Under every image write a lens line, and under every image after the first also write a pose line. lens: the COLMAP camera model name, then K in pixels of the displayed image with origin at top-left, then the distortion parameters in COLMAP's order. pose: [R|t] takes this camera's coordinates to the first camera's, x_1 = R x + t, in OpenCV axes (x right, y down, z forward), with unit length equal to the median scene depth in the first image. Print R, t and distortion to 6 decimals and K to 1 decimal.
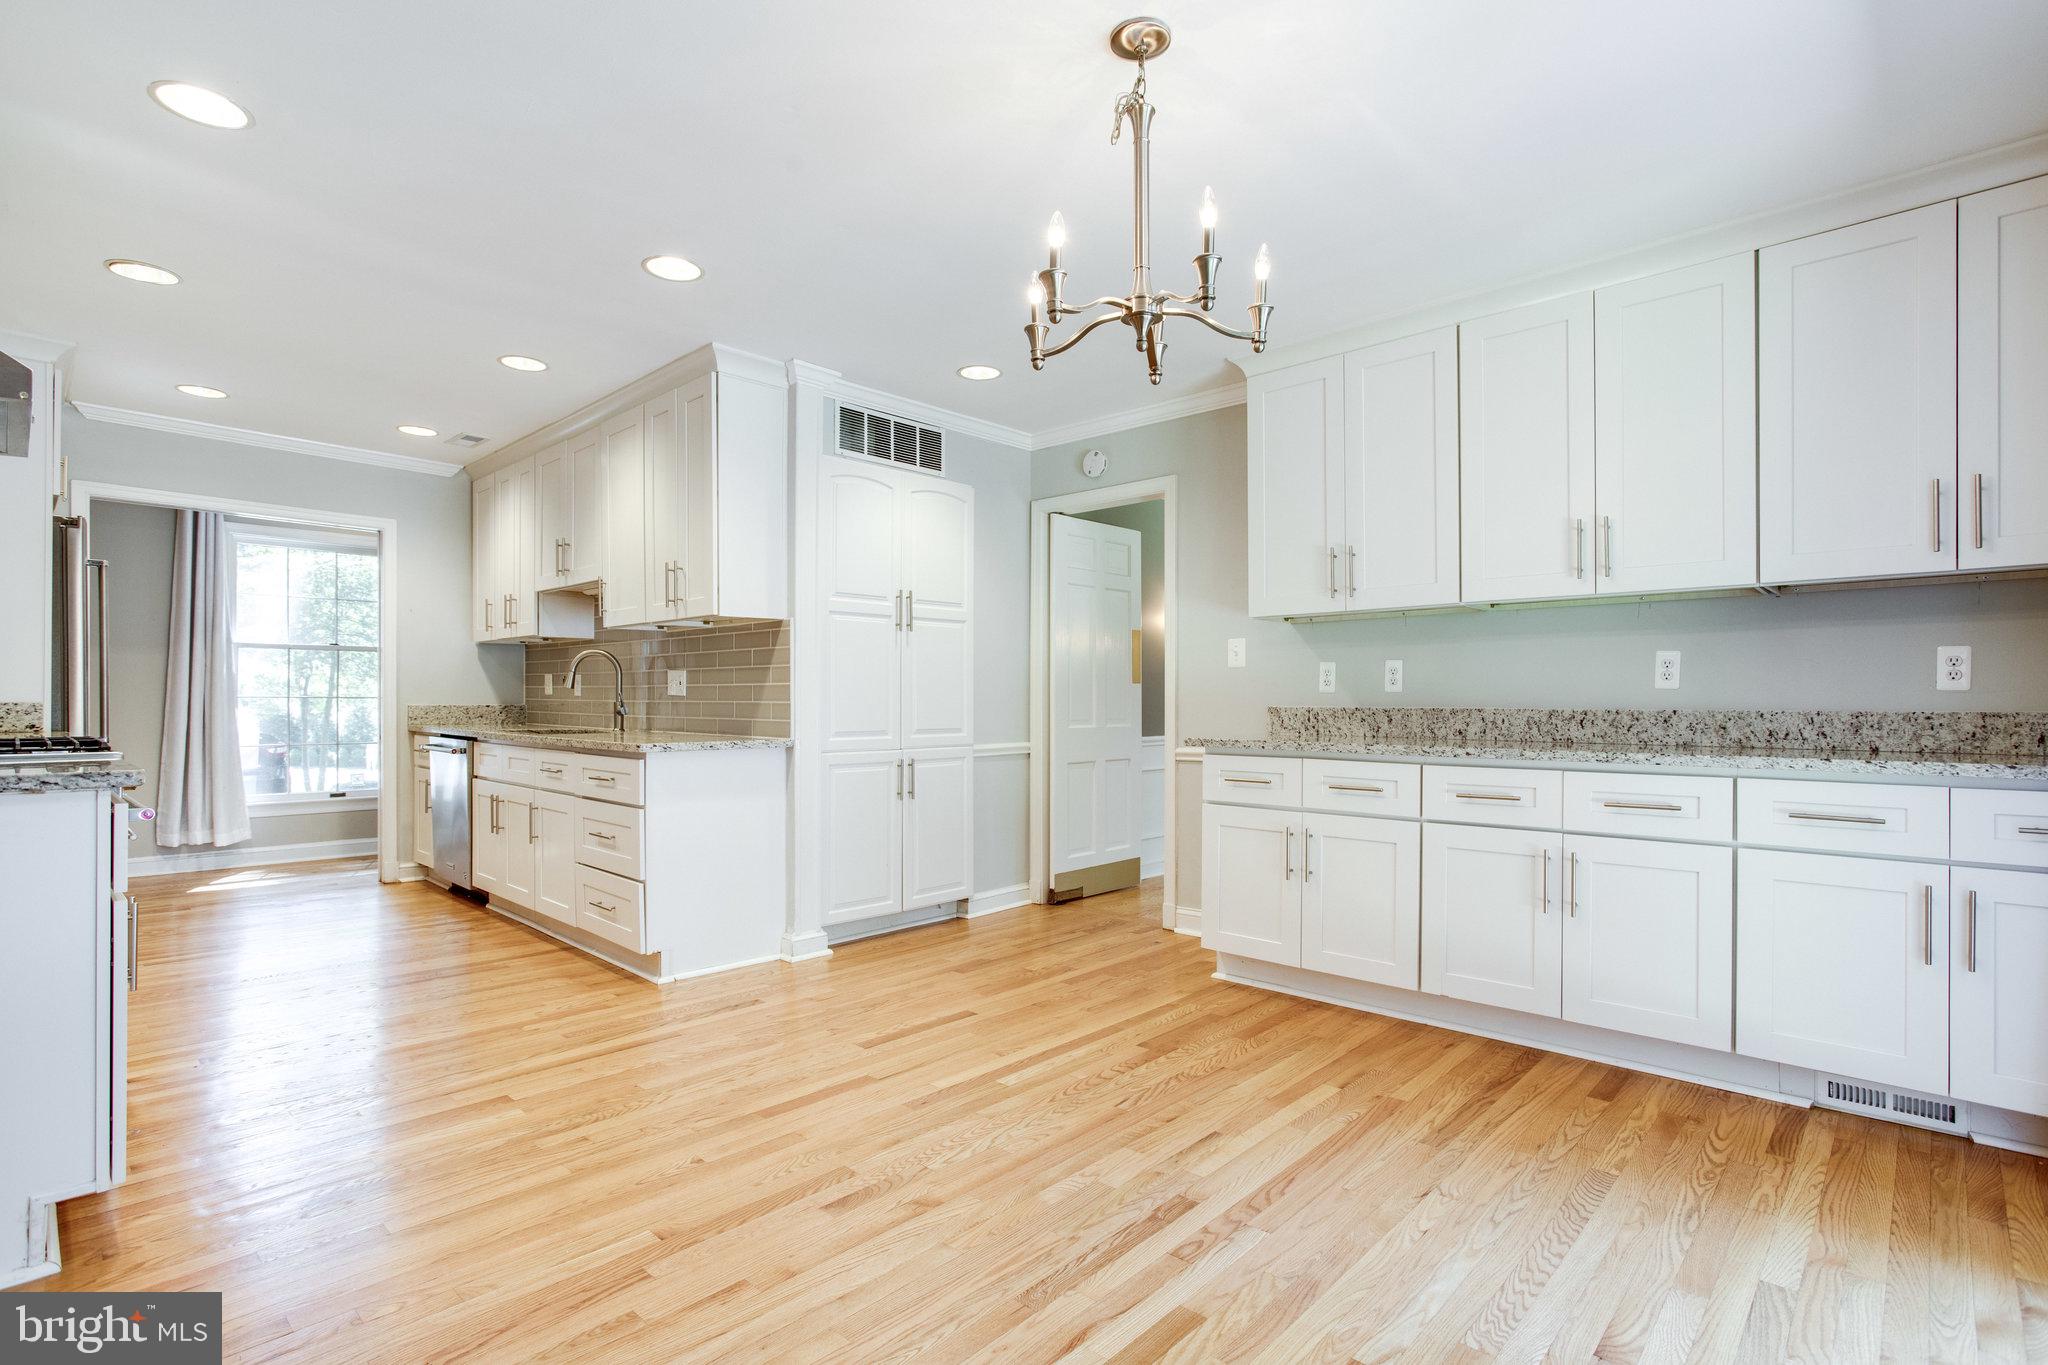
lens RADIAL K [[983.0, 0, 1020.4], [0, 983.0, 714.5], [0, 0, 1]] dist [-0.037455, 0.030174]
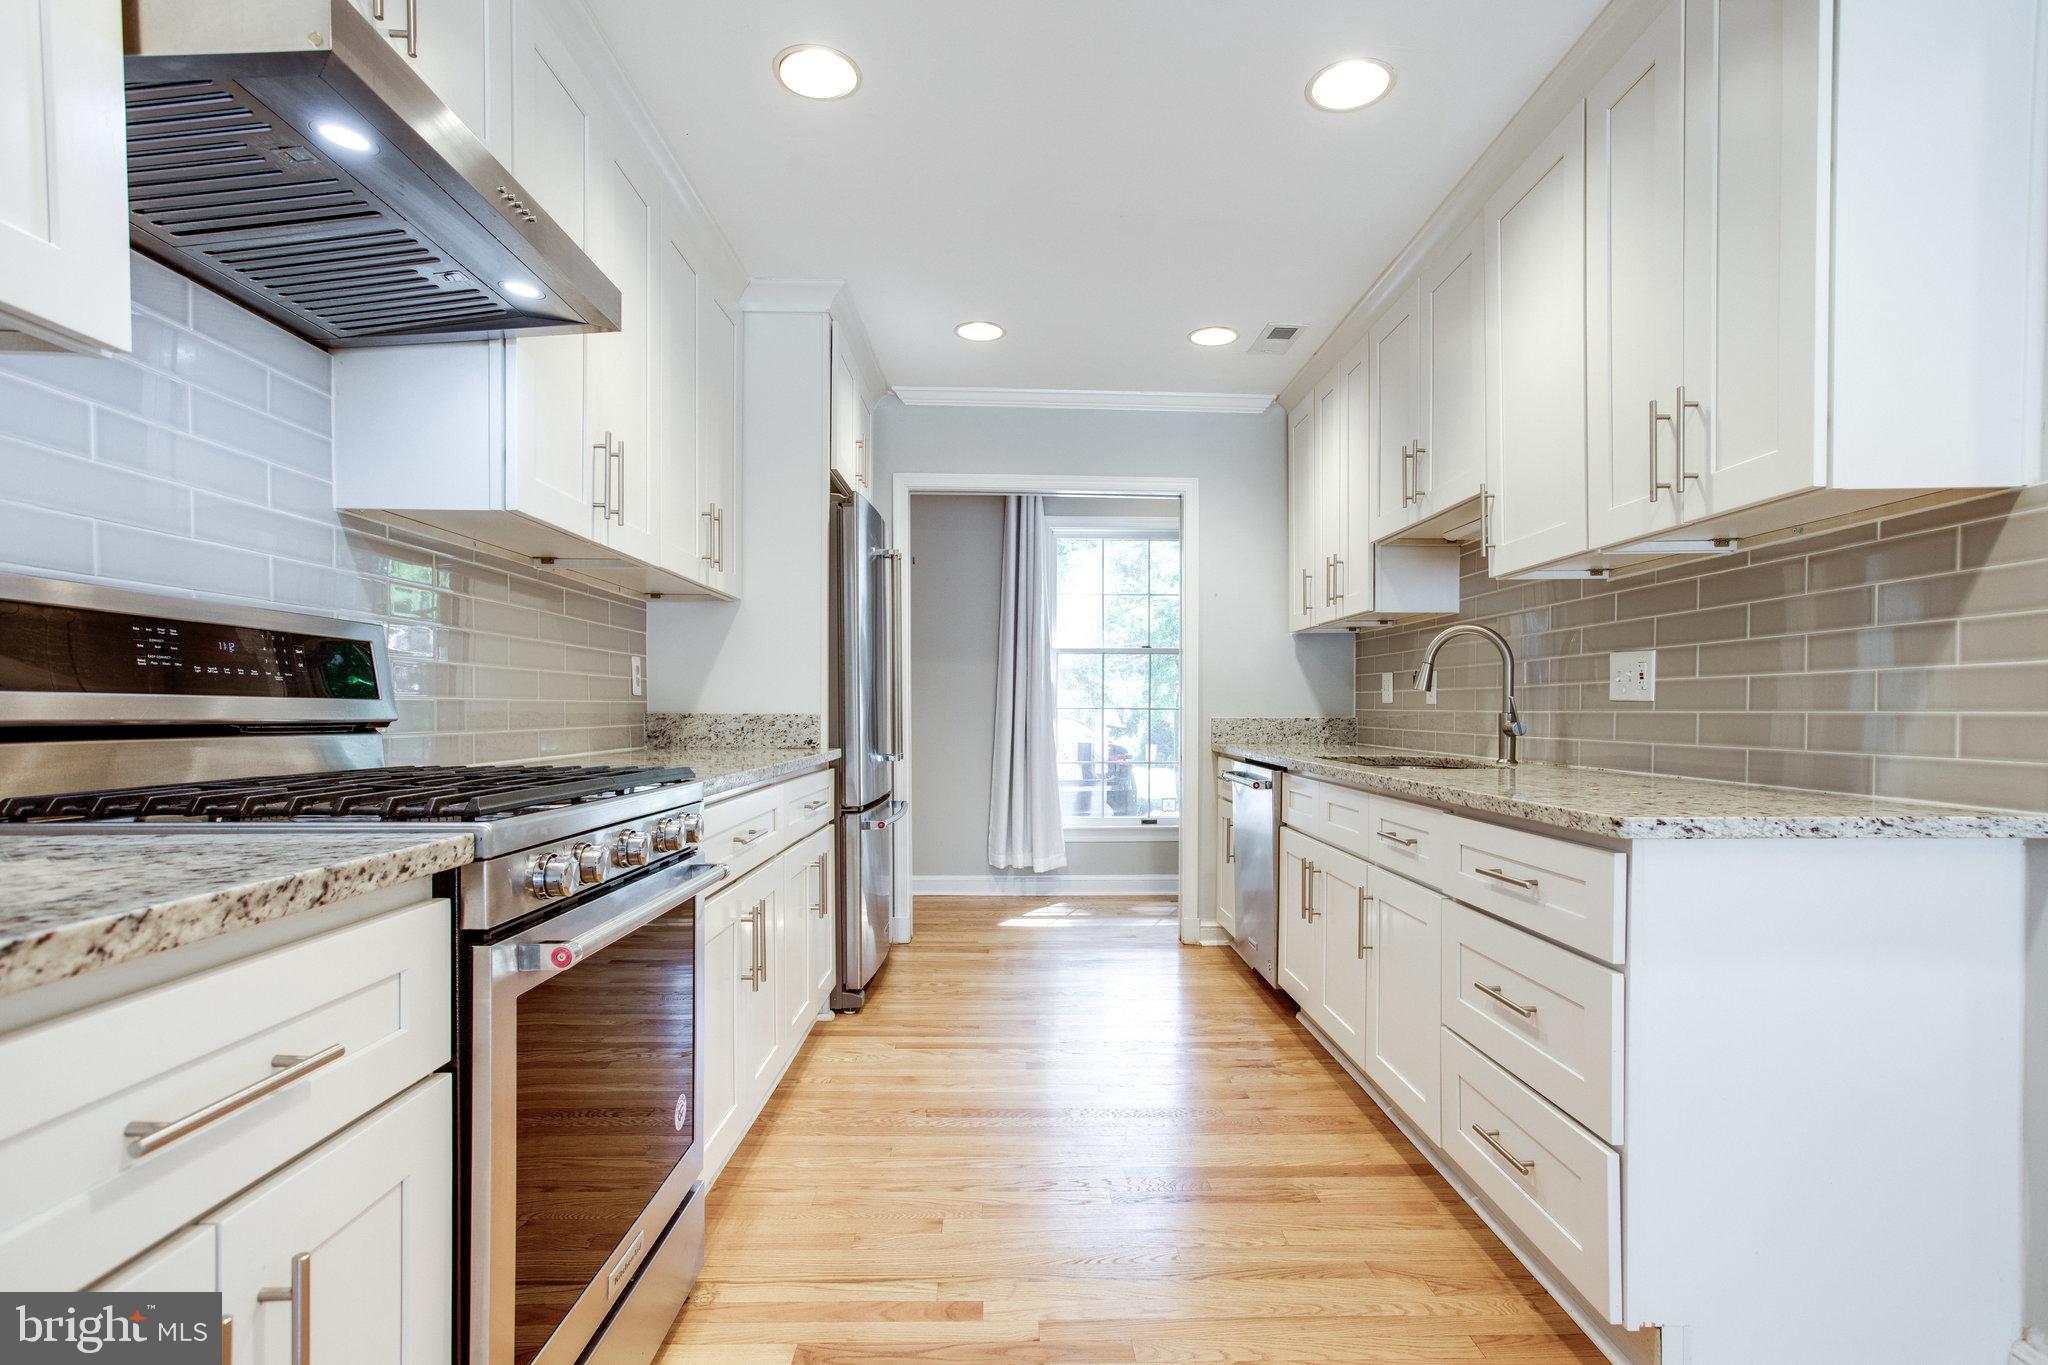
lens RADIAL K [[983.0, 0, 1020.4], [0, 983.0, 714.5], [0, 0, 1]] dist [-0.037455, 0.030174]
pose [[0.696149, 0.000298, -0.717897, -0.191702], [-0.009572, 0.999915, -0.008867, -0.004138], [0.717833, 0.013044, 0.696093, 0.380787]]
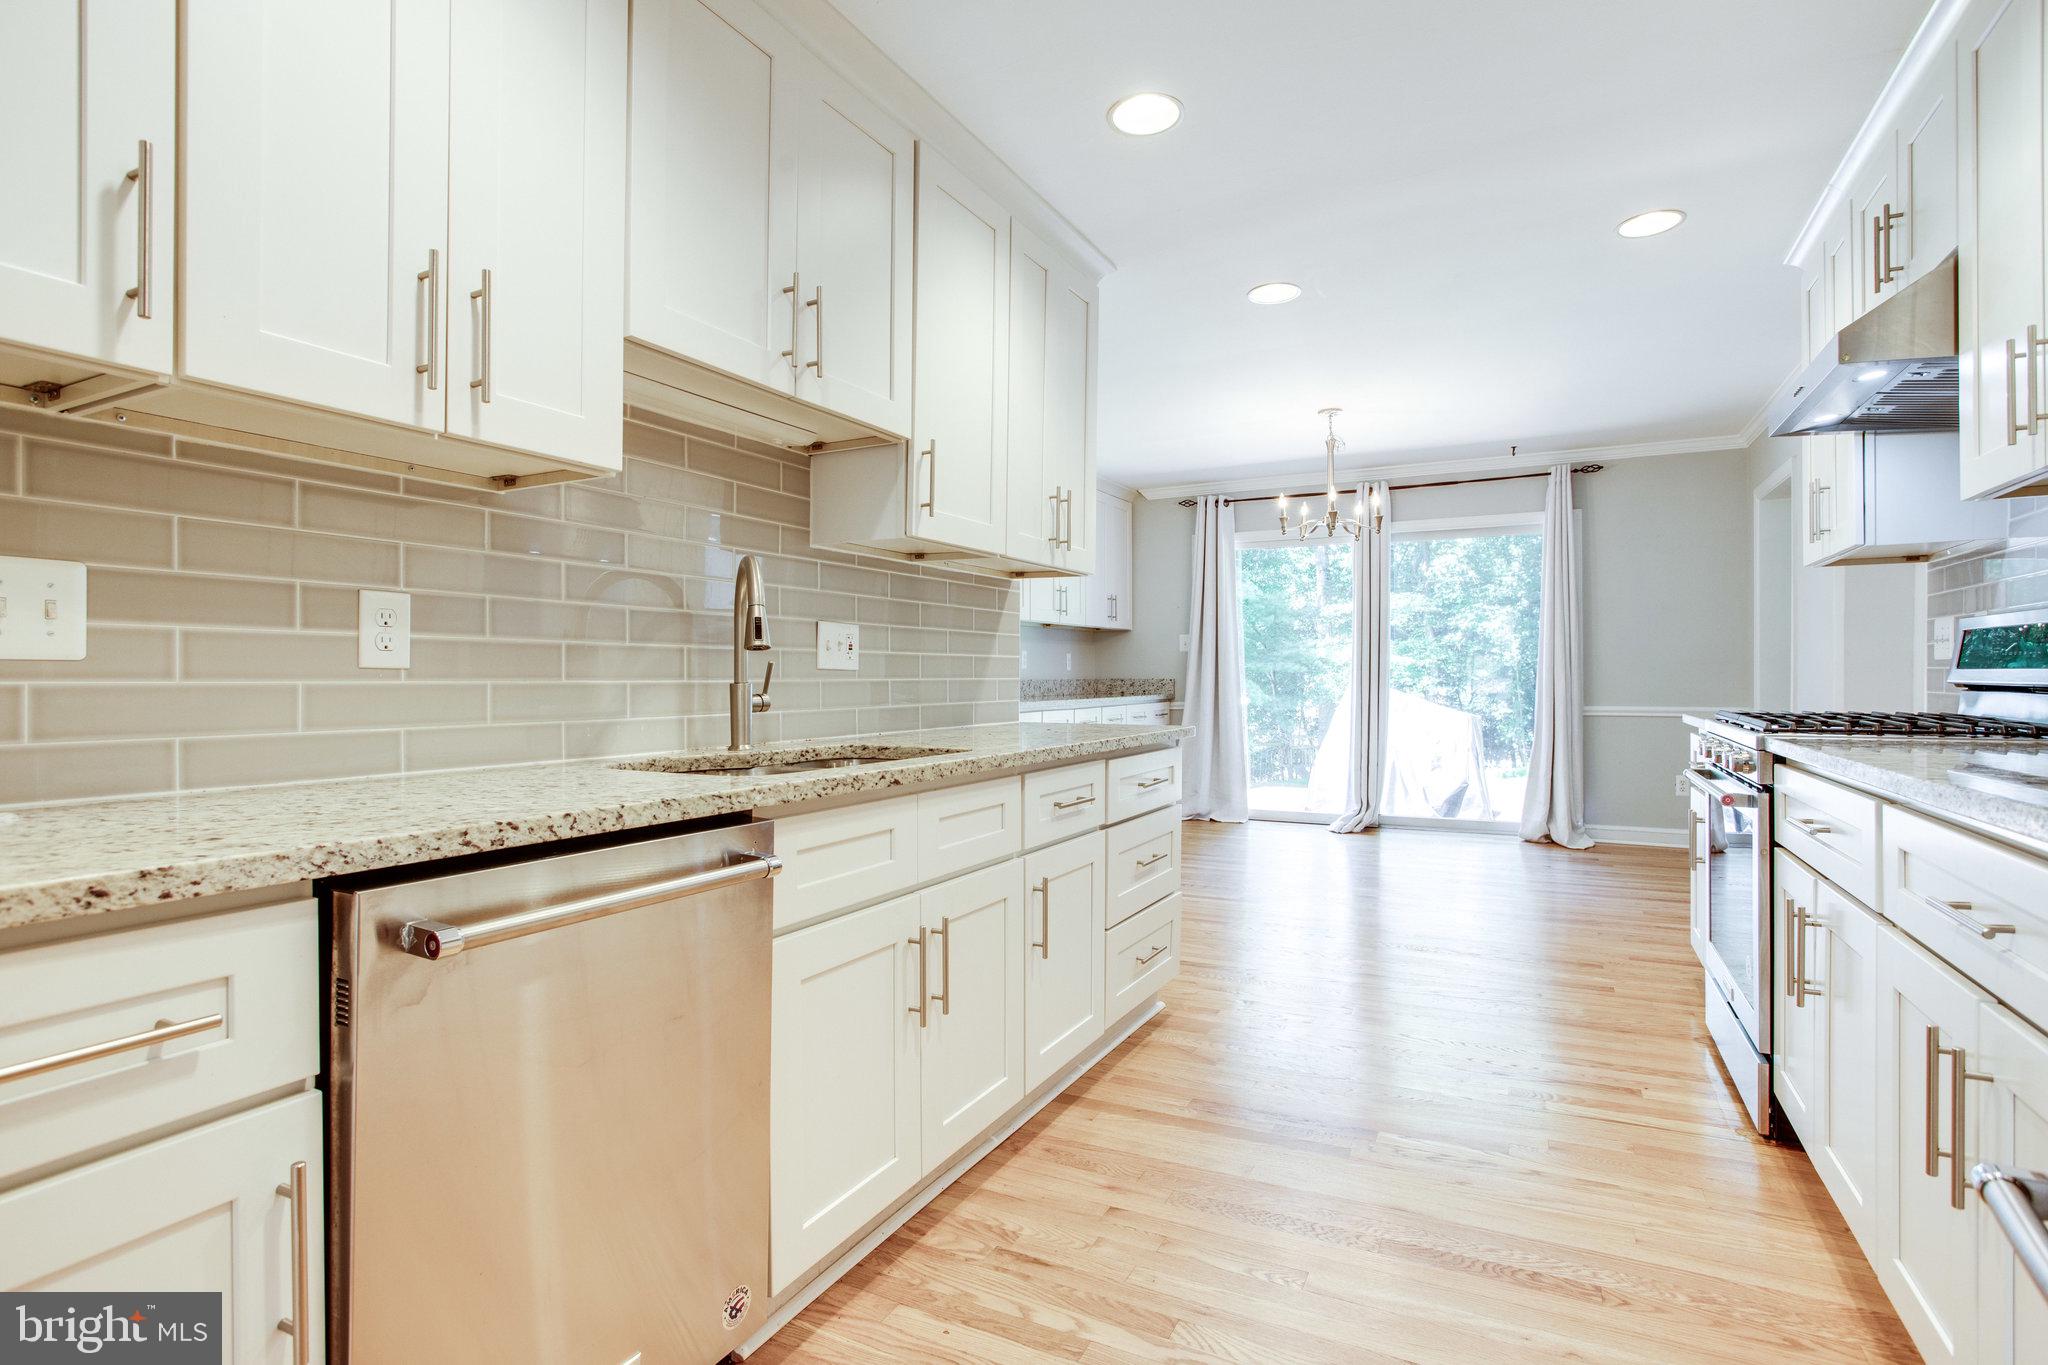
lens RADIAL K [[1001.4, 0, 1058.4], [0, 1001.4, 673.3], [0, 0, 1]] dist [0.000534, 0.000142]
pose [[-0.296873, 0.000482, 0.954917, -0.854737], [0.017404, 0.999837, 0.004906, -0.016477], [-0.954758, 0.018076, -0.296833, 0.970392]]
